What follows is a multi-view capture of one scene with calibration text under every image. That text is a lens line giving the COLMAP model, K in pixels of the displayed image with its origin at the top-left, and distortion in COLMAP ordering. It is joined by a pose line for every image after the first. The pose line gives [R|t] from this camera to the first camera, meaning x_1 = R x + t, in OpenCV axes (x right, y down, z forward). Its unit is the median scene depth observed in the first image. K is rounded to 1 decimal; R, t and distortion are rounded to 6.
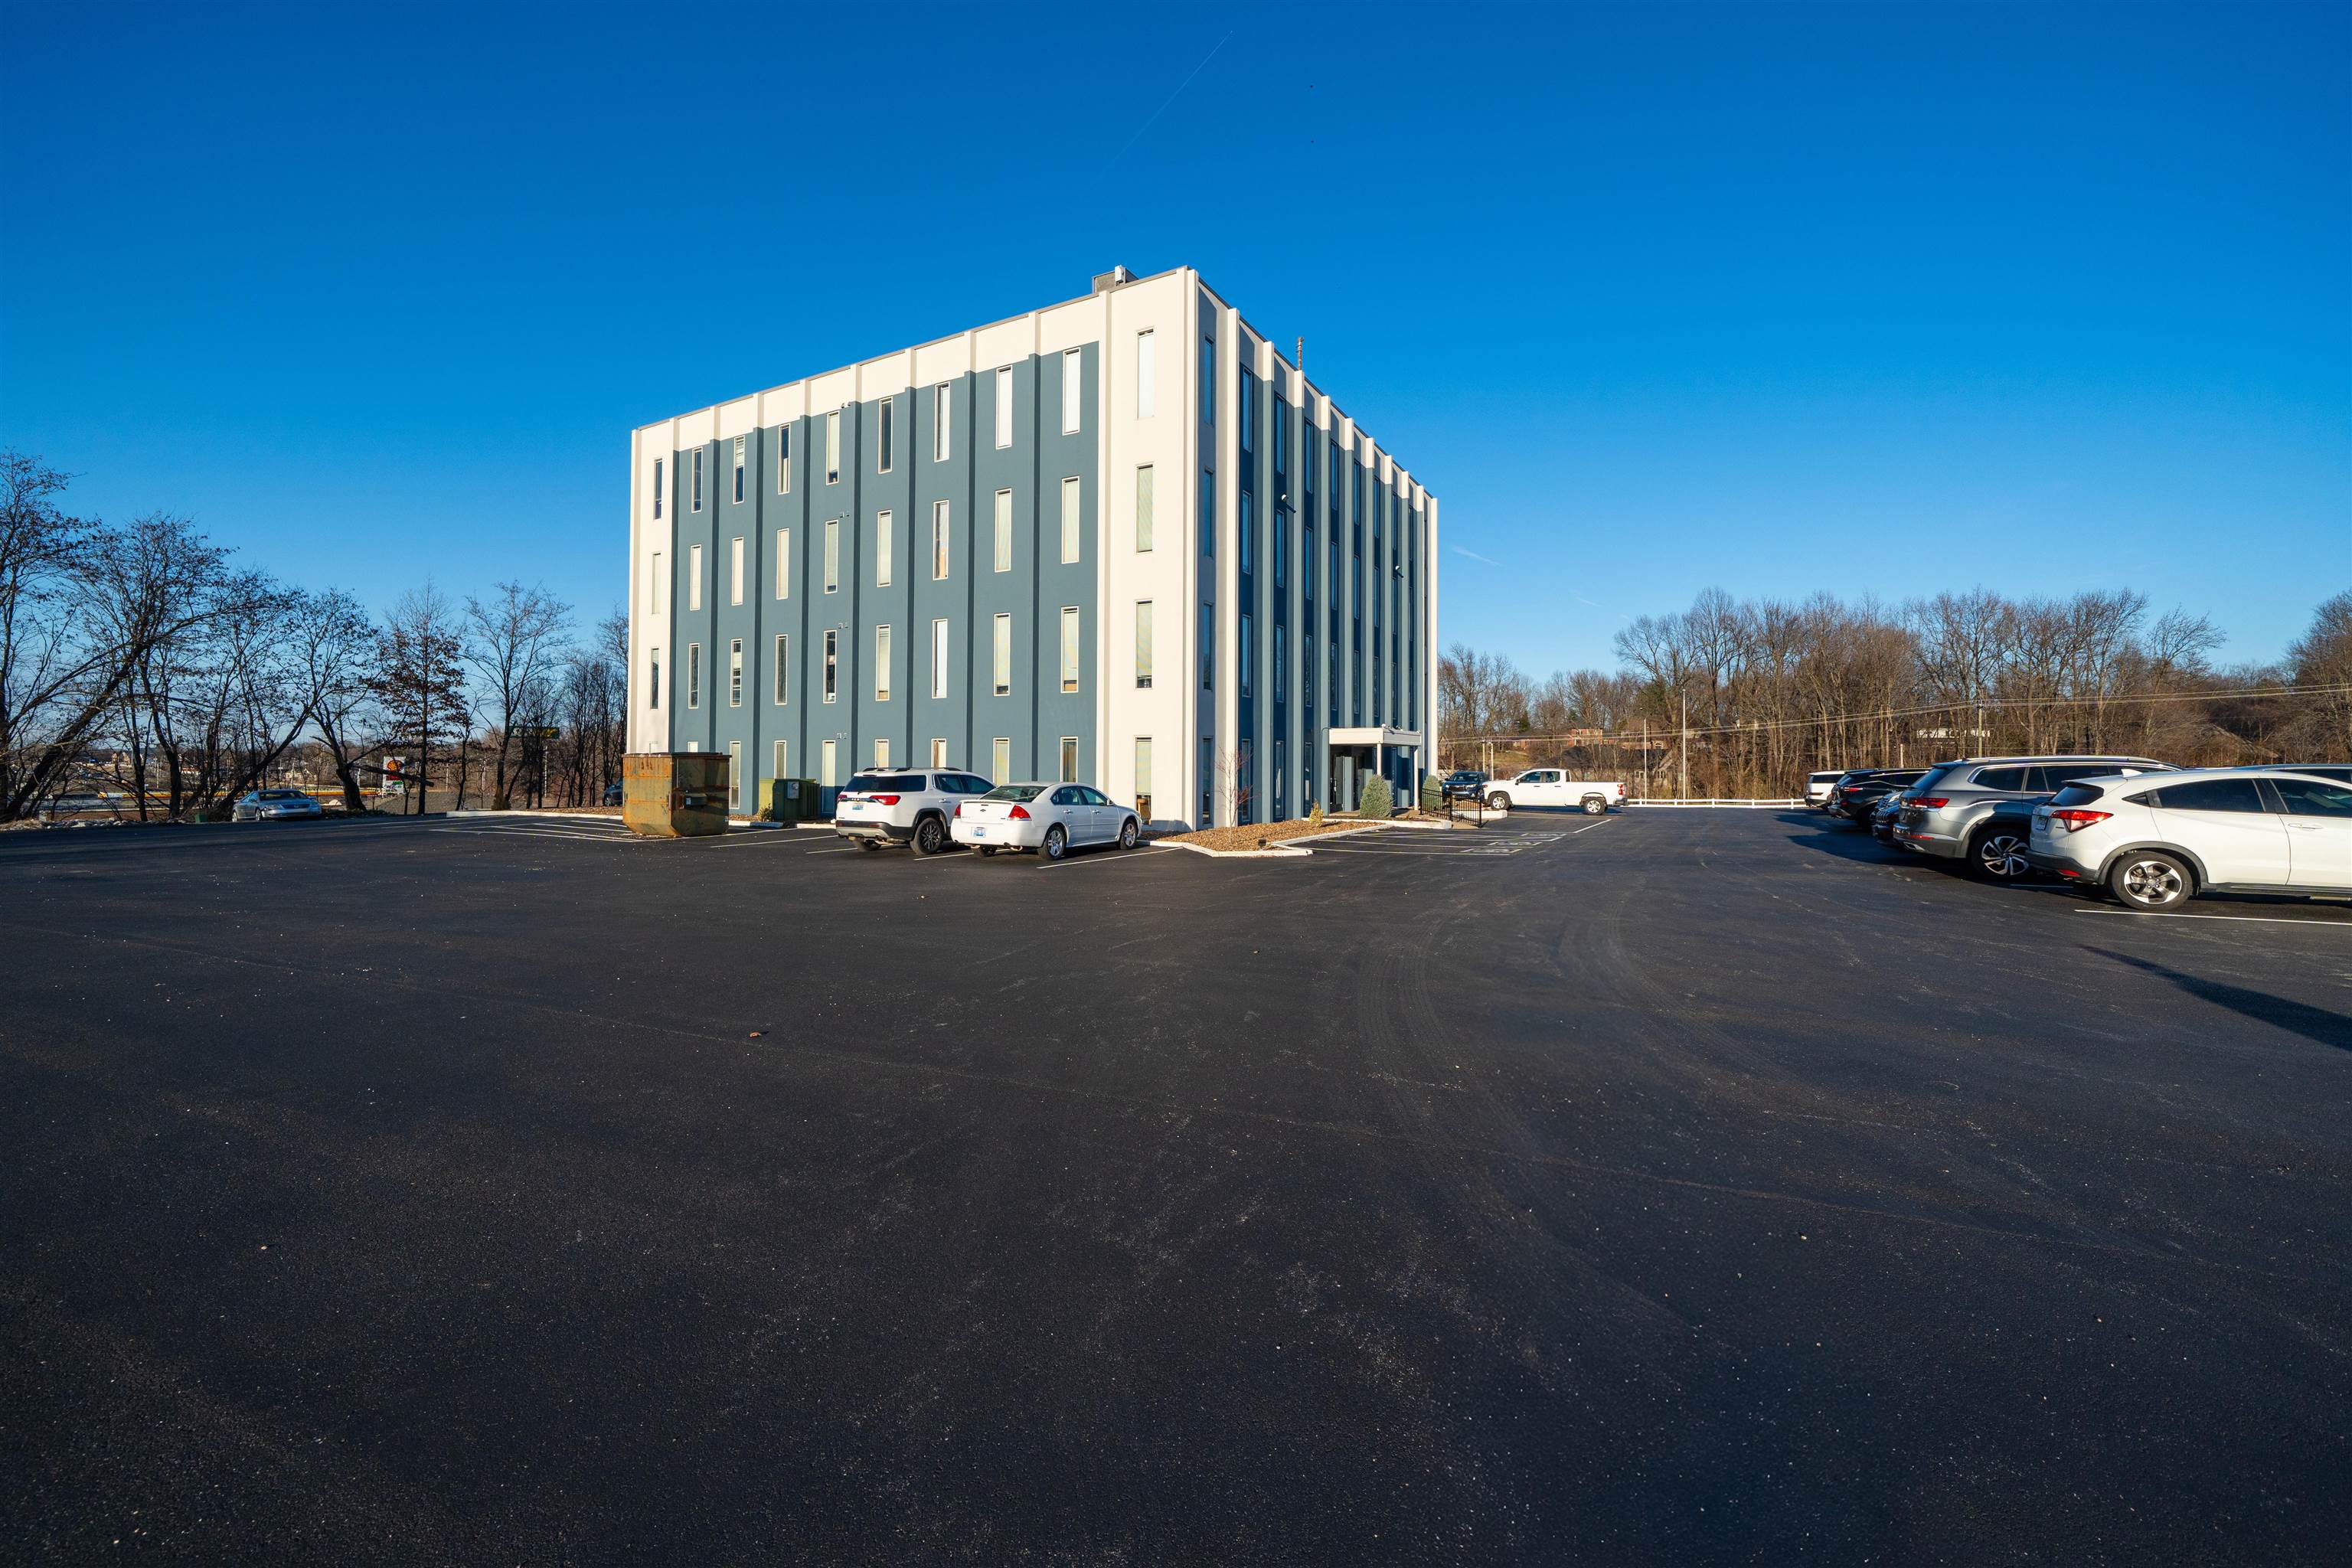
lens RADIAL K [[953.8, 0, 1182.7], [0, 953.8, 765.7], [0, 0, 1]] dist [0.001347, -0.000025]
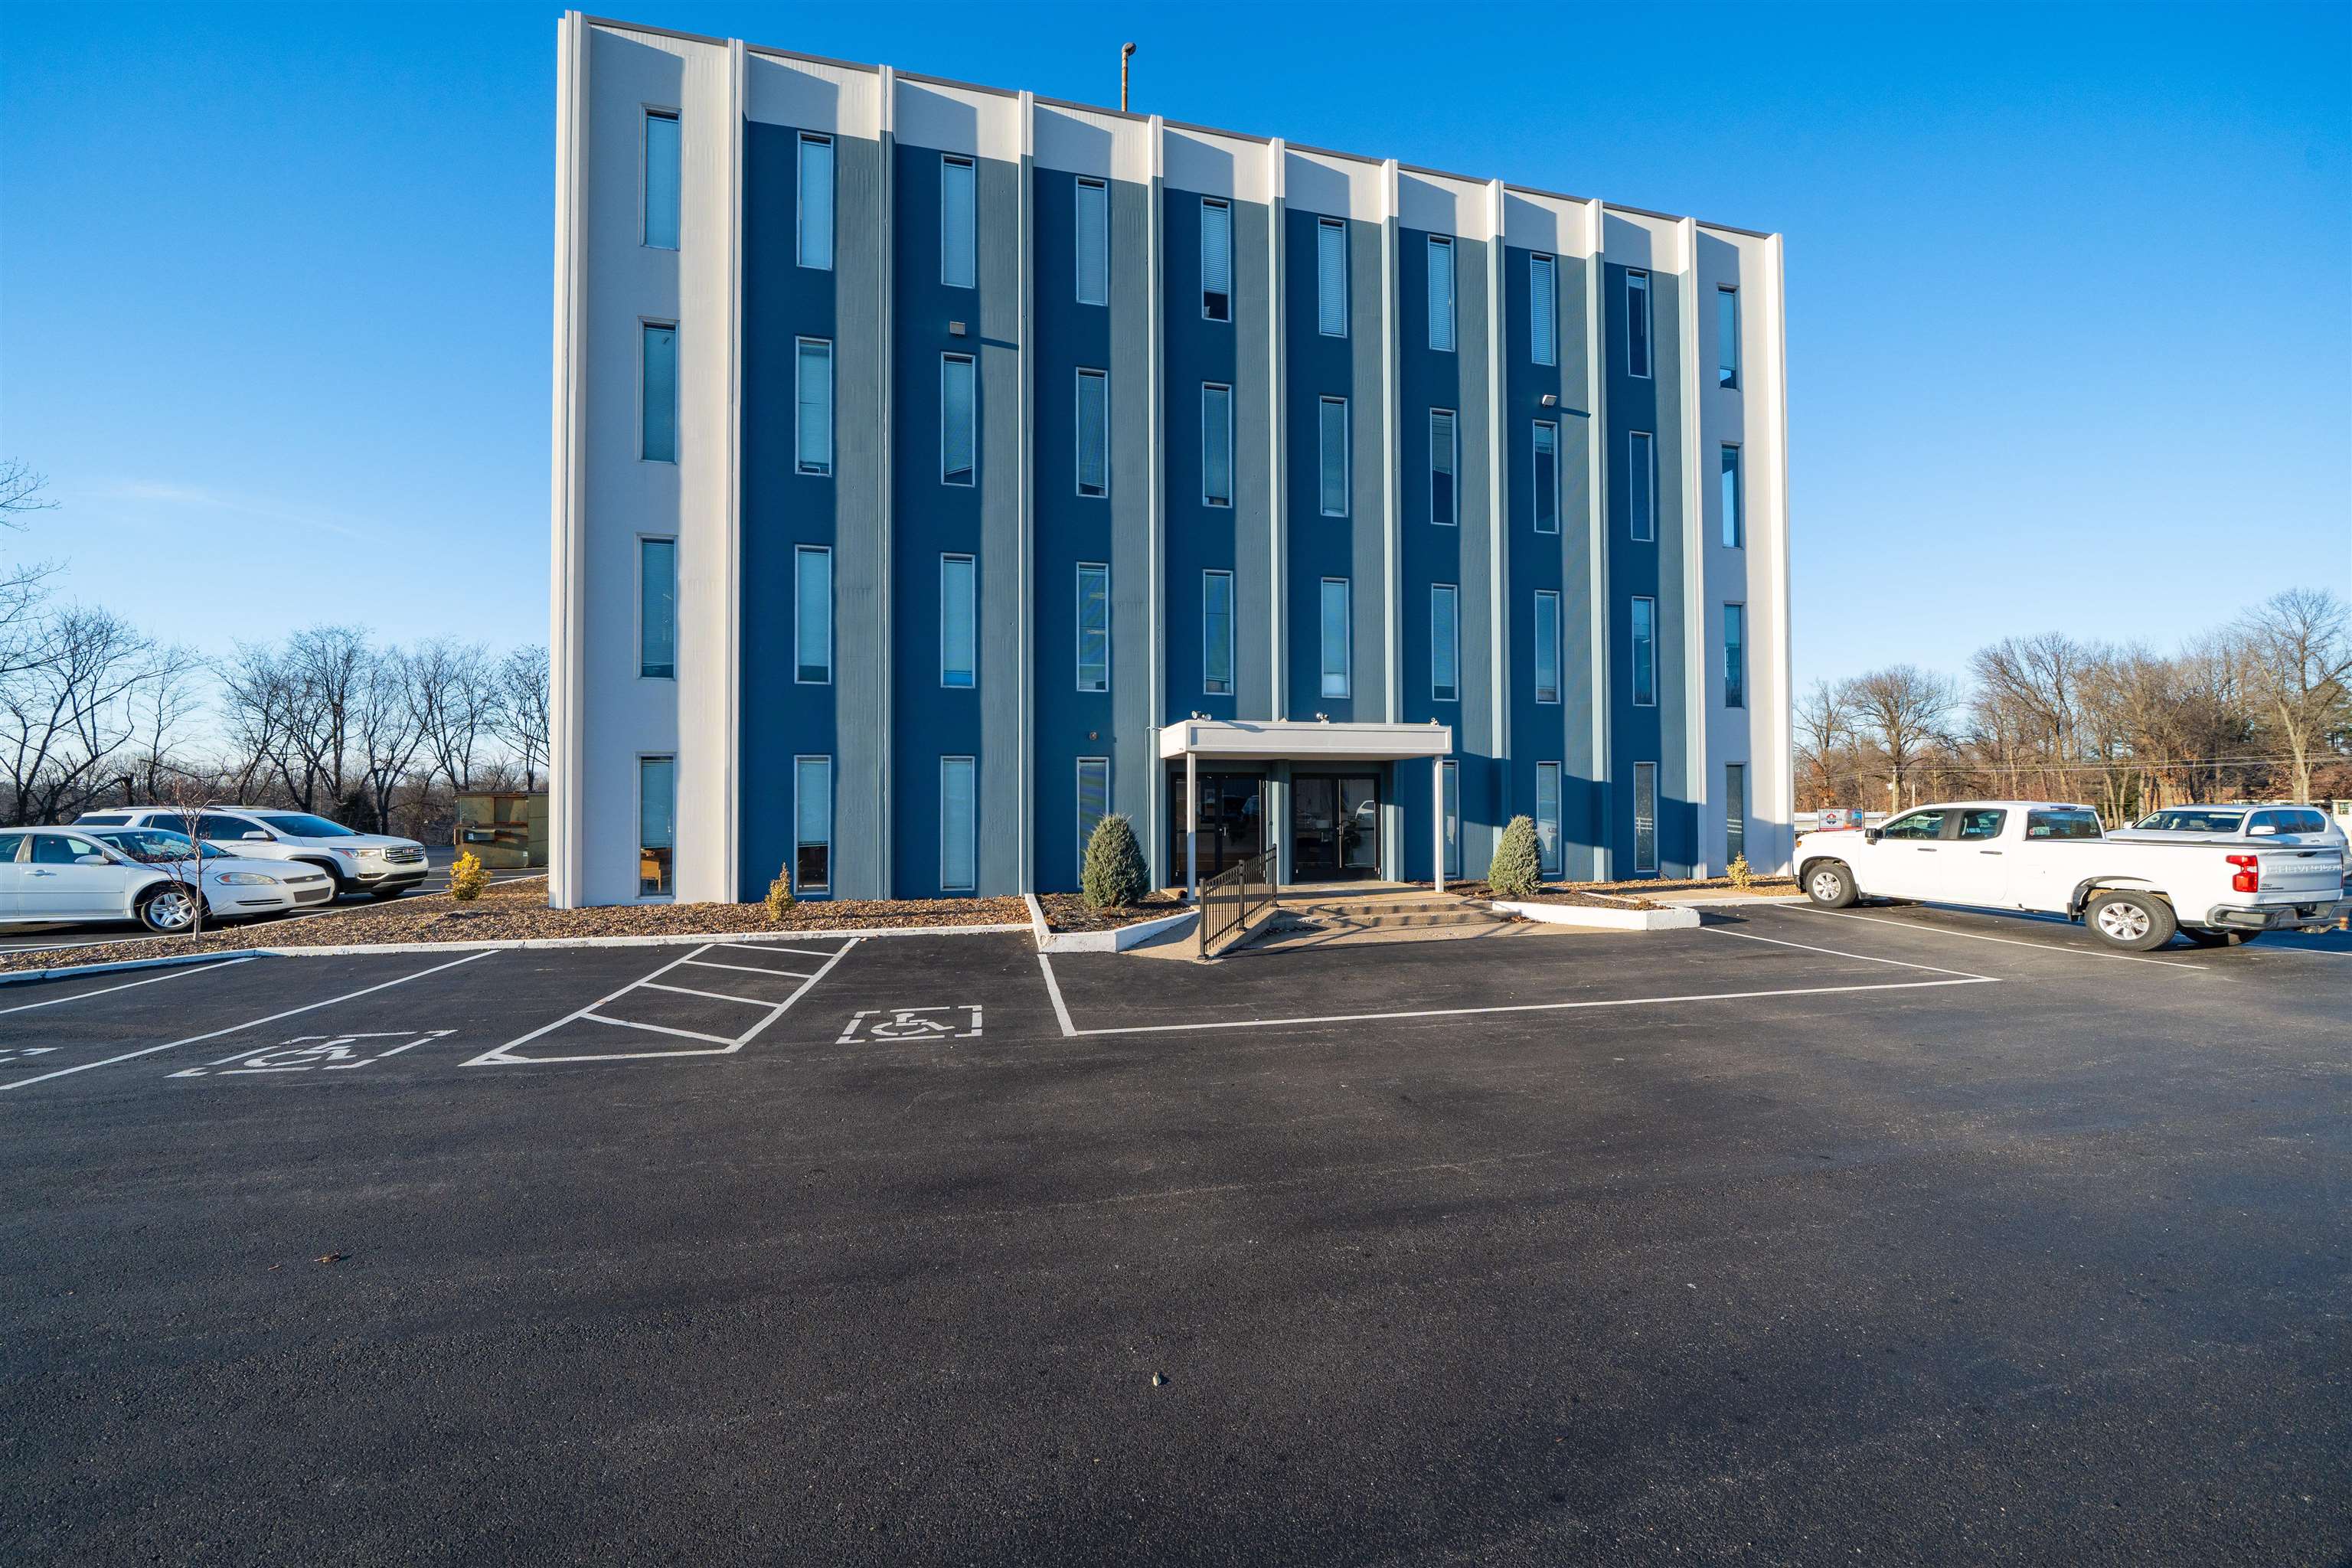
lens RADIAL K [[759.8, 0, 1250.6], [0, 759.8, 801.6], [0, 0, 1]] dist [-0.009242, 0.000038]
pose [[0.673621, -0.005929, -0.739053, 0.458281], [0.006089, 0.999978, -0.002473, 0.002612], [0.739052, -0.002834, 0.673642, 0.681089]]
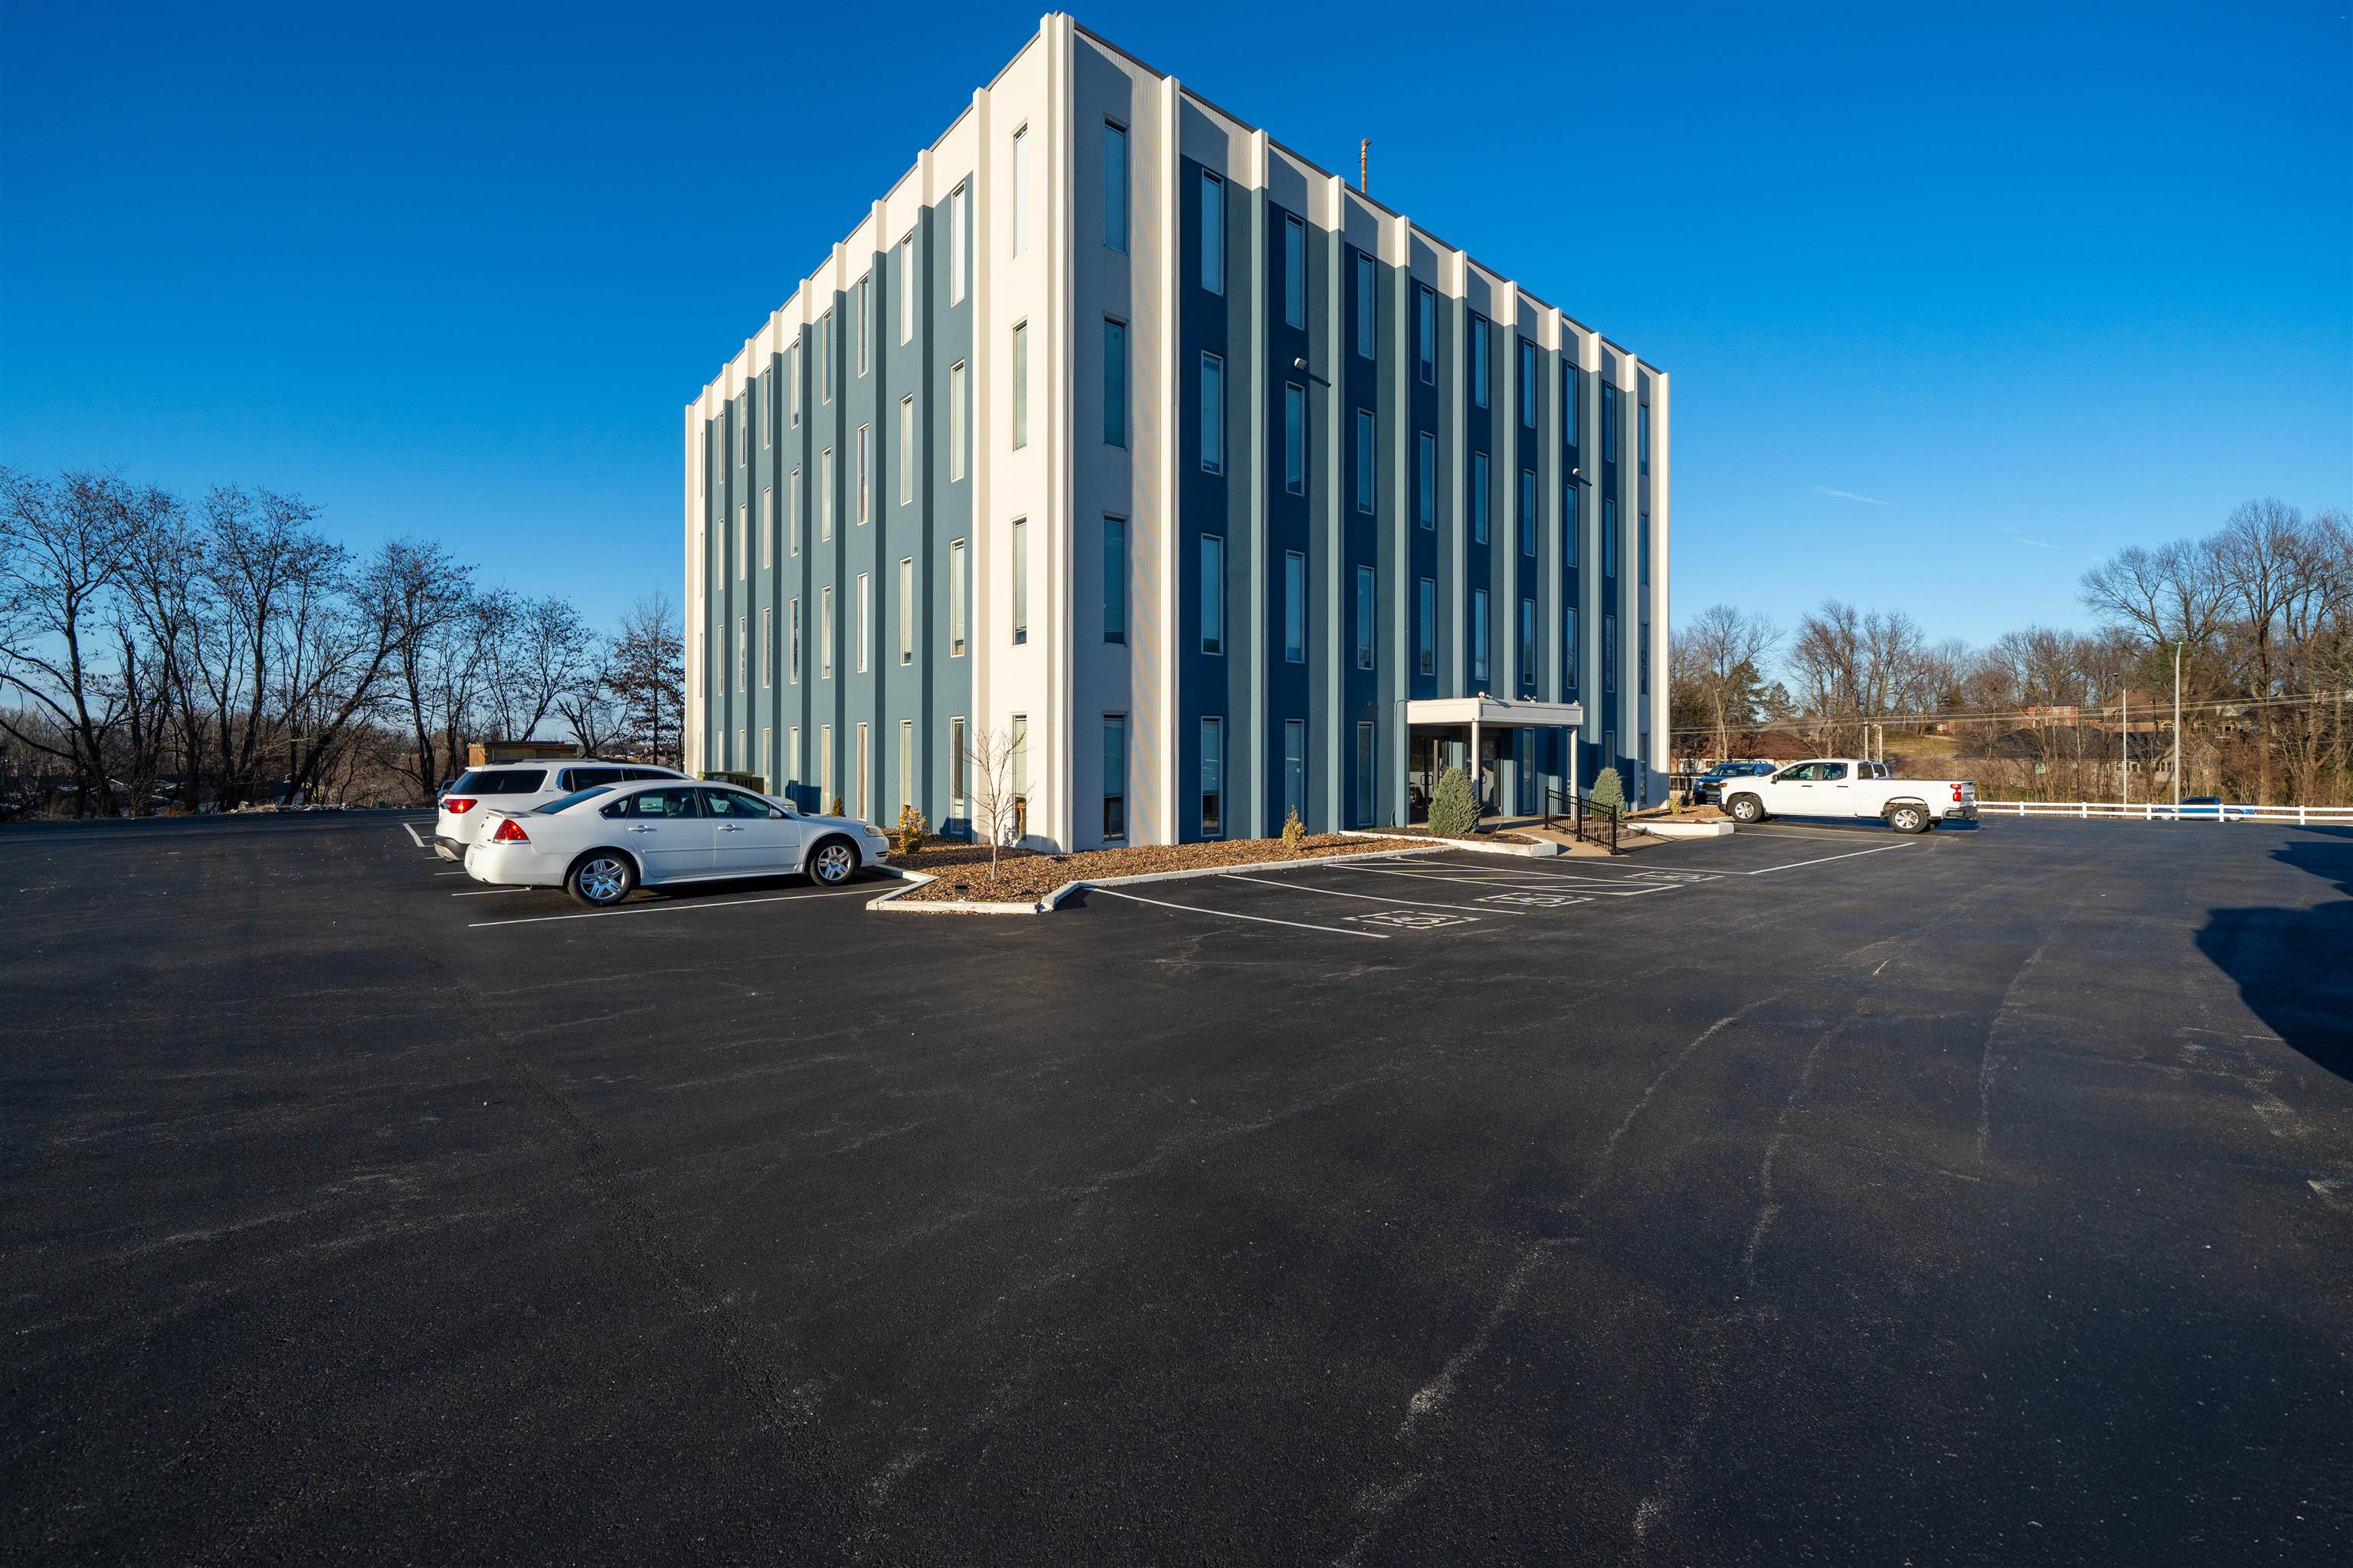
lens RADIAL K [[954.2, 0, 1183.2], [0, 954.2, 765.7], [0, 0, 1]] dist [0.001347, -0.000025]
pose [[0.939032, 0.001212, -0.343829, 0.217949], [0.002341, 0.999948, 0.009917, 0.000397], [0.343823, -0.010117, 0.938980, 0.268886]]
